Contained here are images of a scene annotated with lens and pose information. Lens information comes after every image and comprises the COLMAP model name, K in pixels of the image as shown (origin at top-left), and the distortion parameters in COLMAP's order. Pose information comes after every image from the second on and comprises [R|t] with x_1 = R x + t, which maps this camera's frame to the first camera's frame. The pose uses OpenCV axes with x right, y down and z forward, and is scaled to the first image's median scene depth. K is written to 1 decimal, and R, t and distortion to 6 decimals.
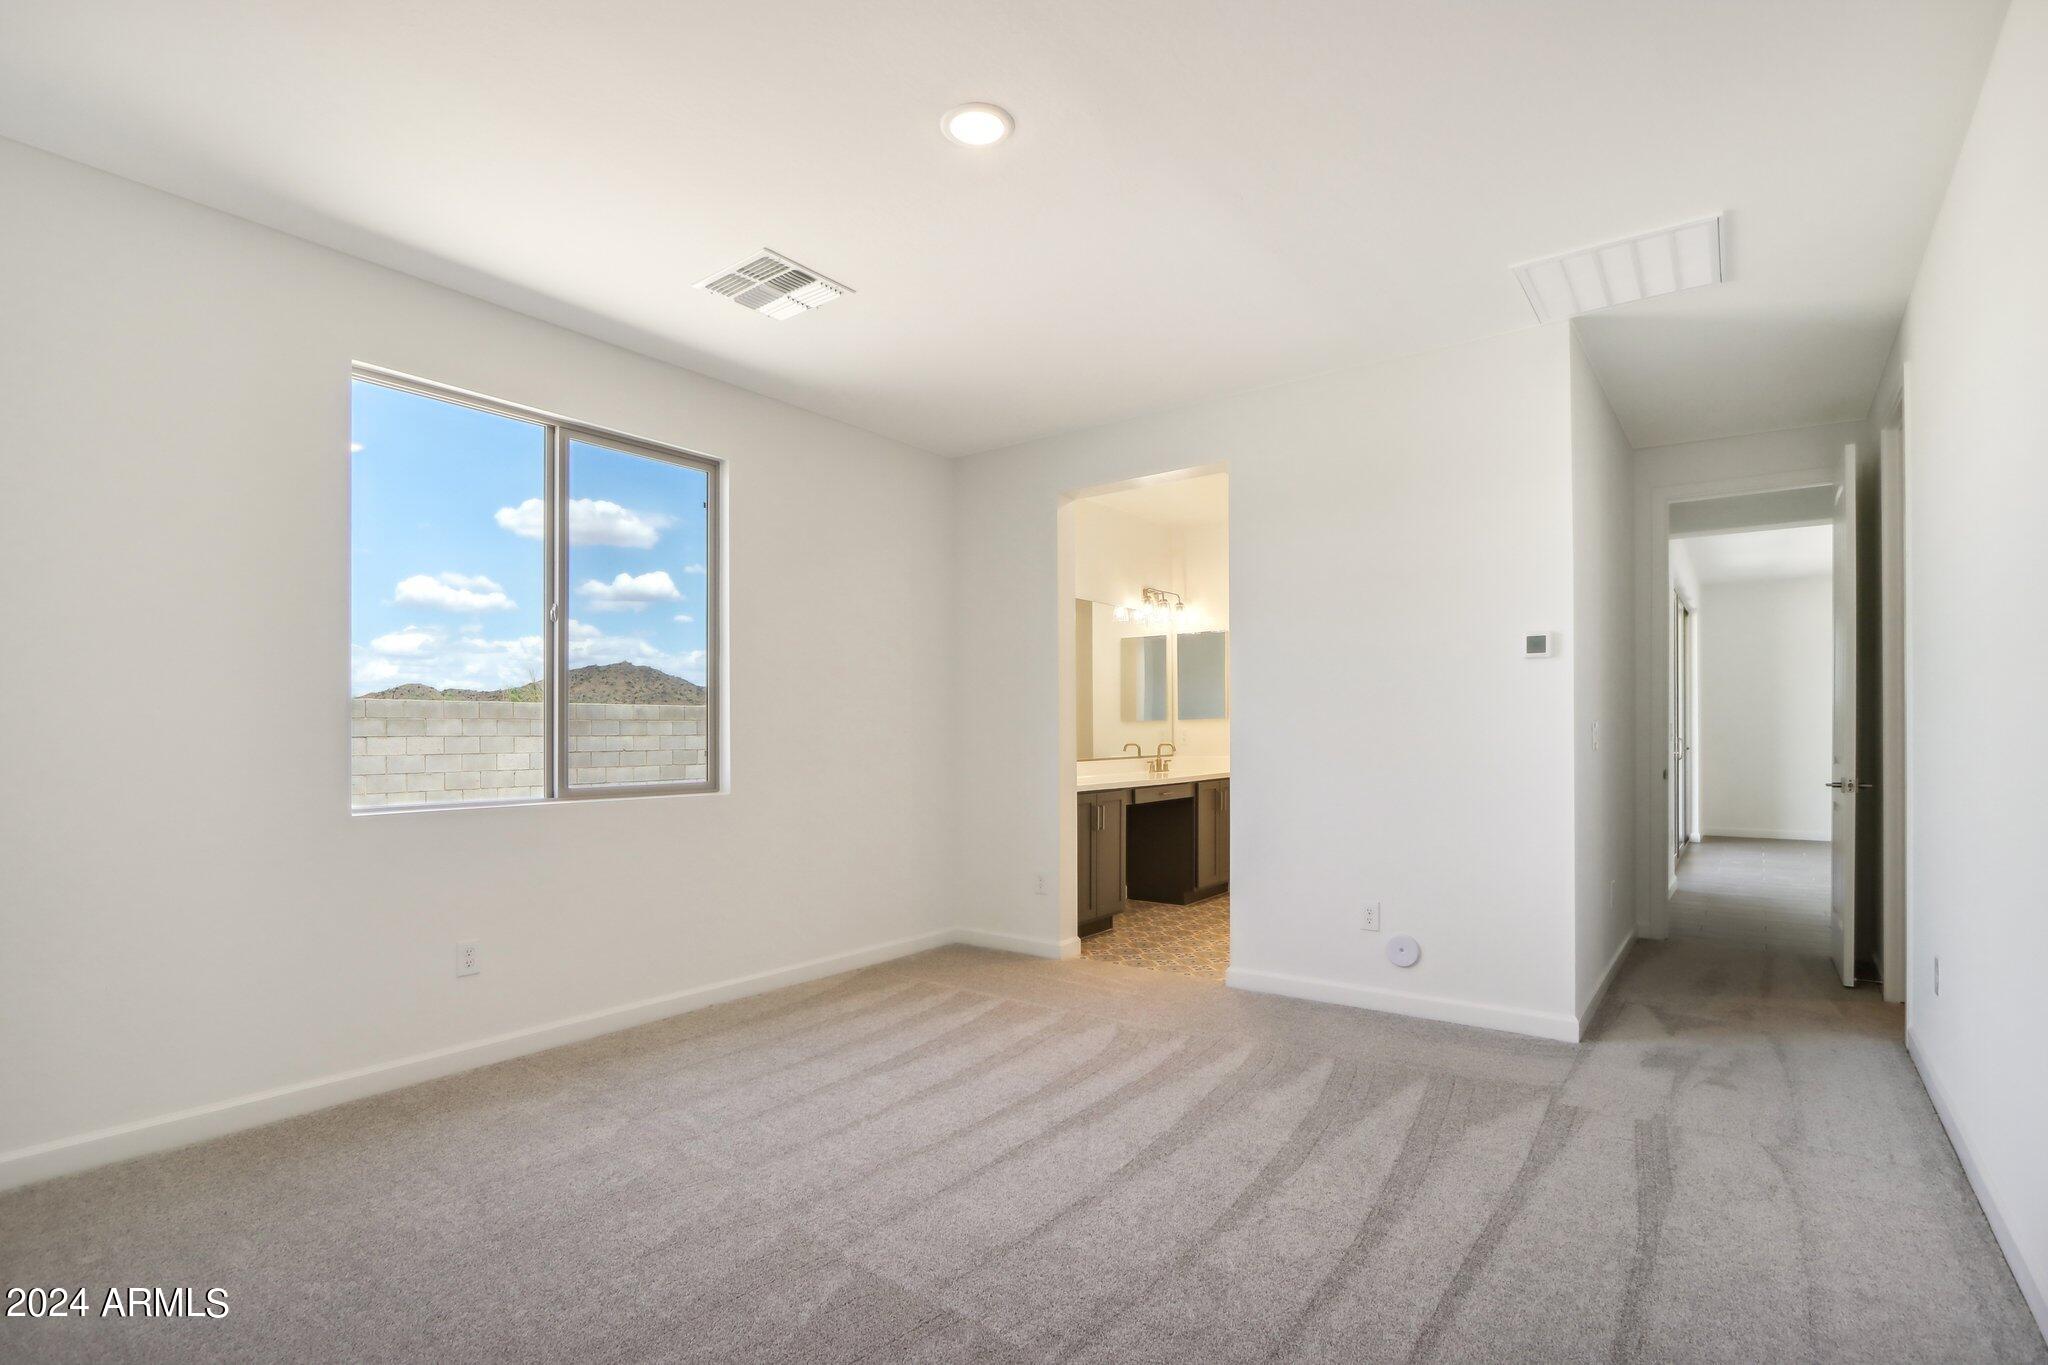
lens RADIAL K [[958.1, 0, 990.7], [0, 958.1, 696.8], [0, 0, 1]] dist [-0.016728, -0.000201]
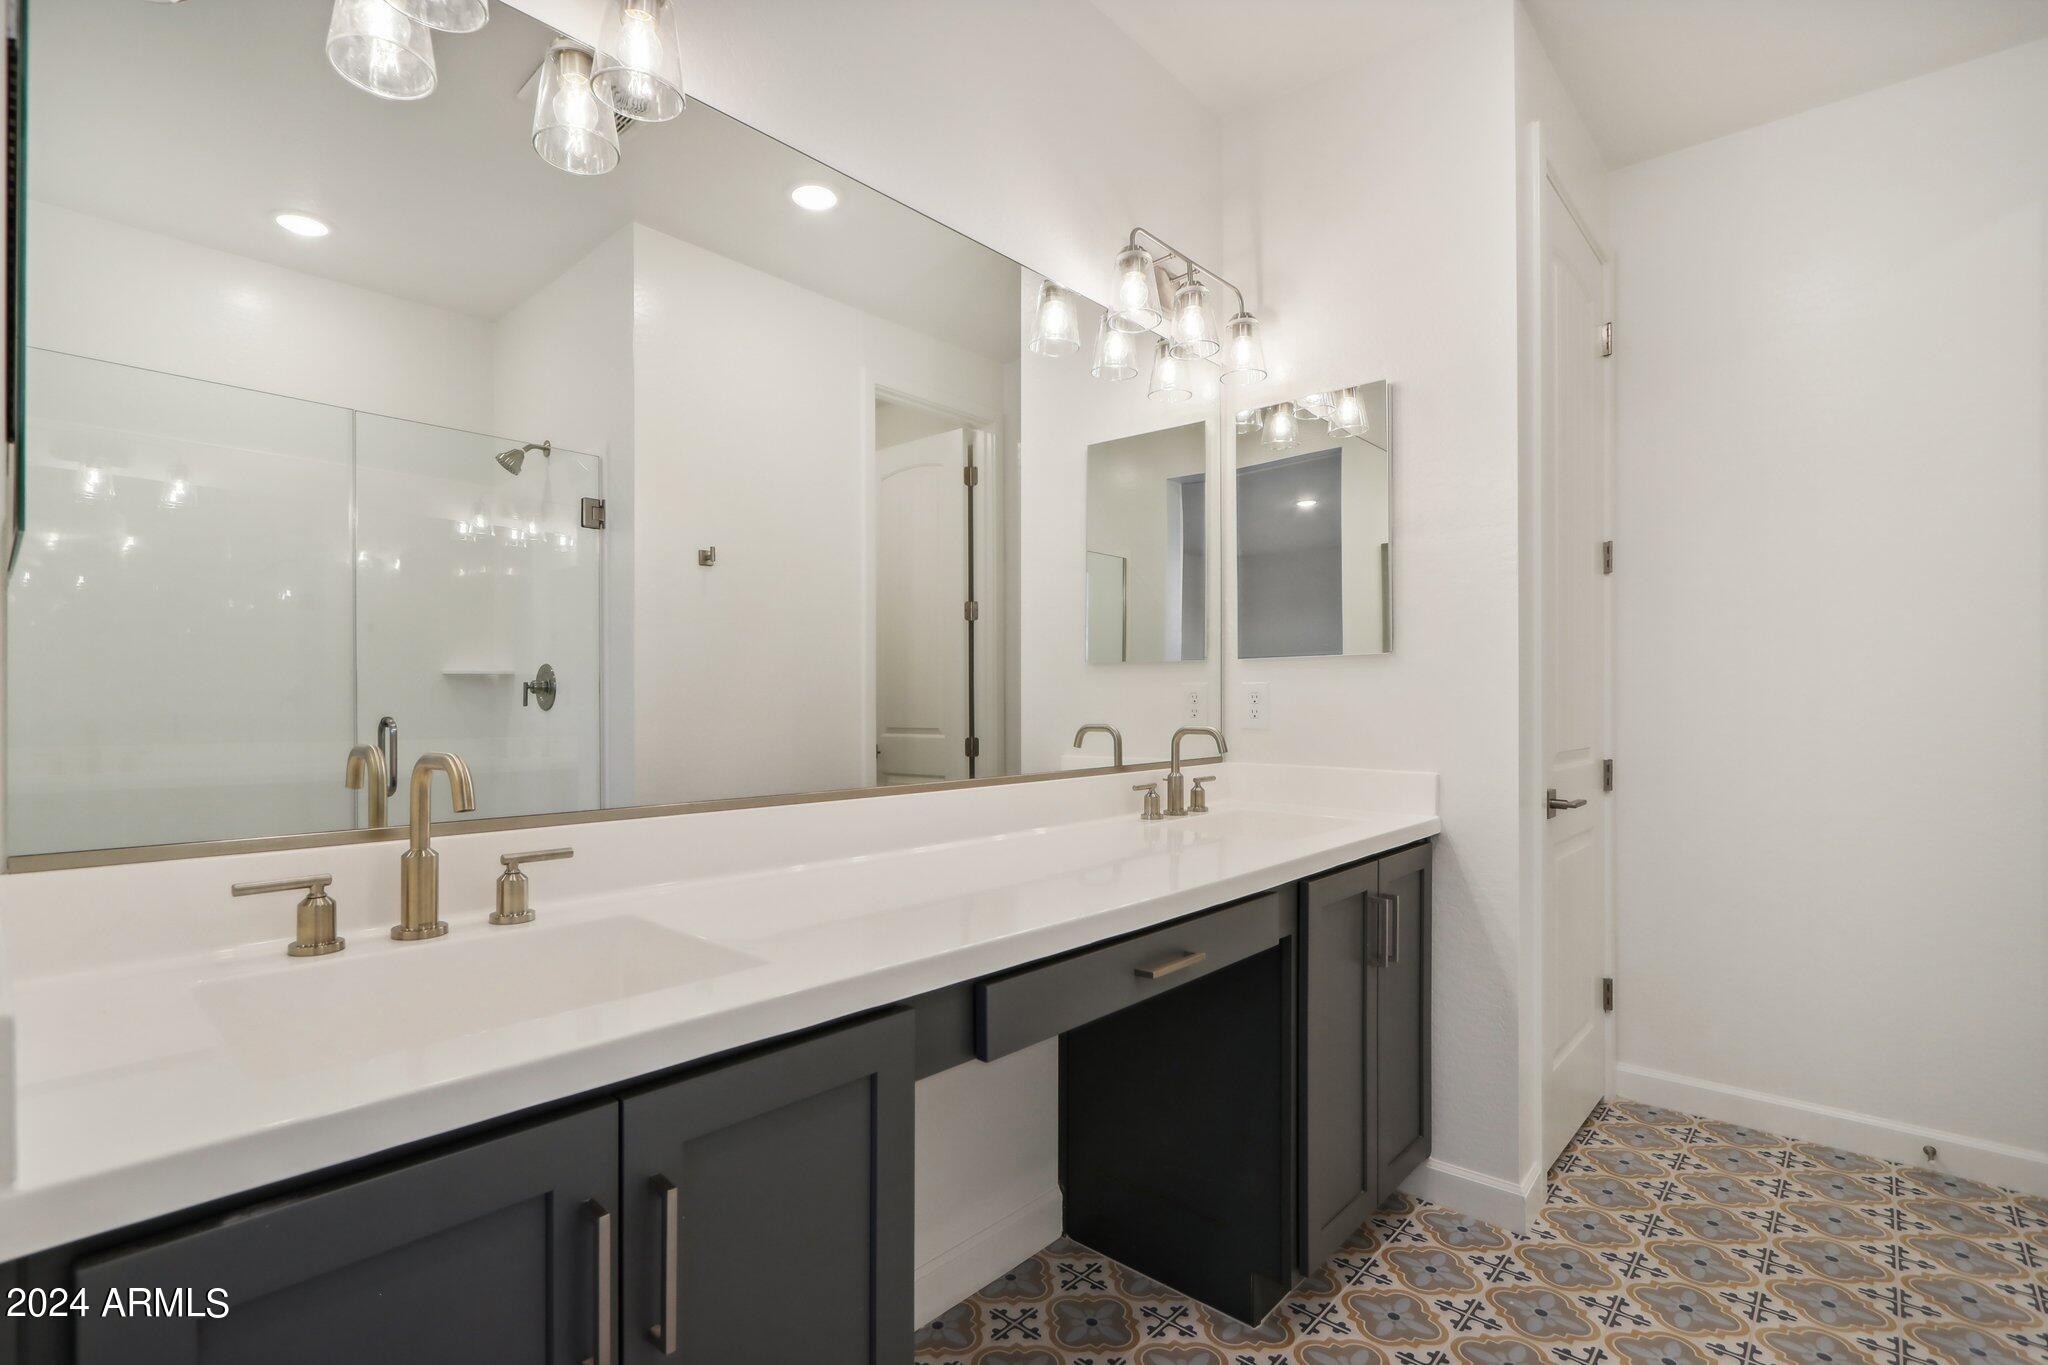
lens RADIAL K [[958.1, 0, 990.7], [0, 958.1, 696.8], [0, 0, 1]] dist [-0.016728, -0.000201]
pose [[0.997178, -0.002556, -0.075034, 0.136992], [0.004999, 0.999463, 0.032382, 0.027481], [0.074911, -0.032666, 0.996655, 0.670103]]
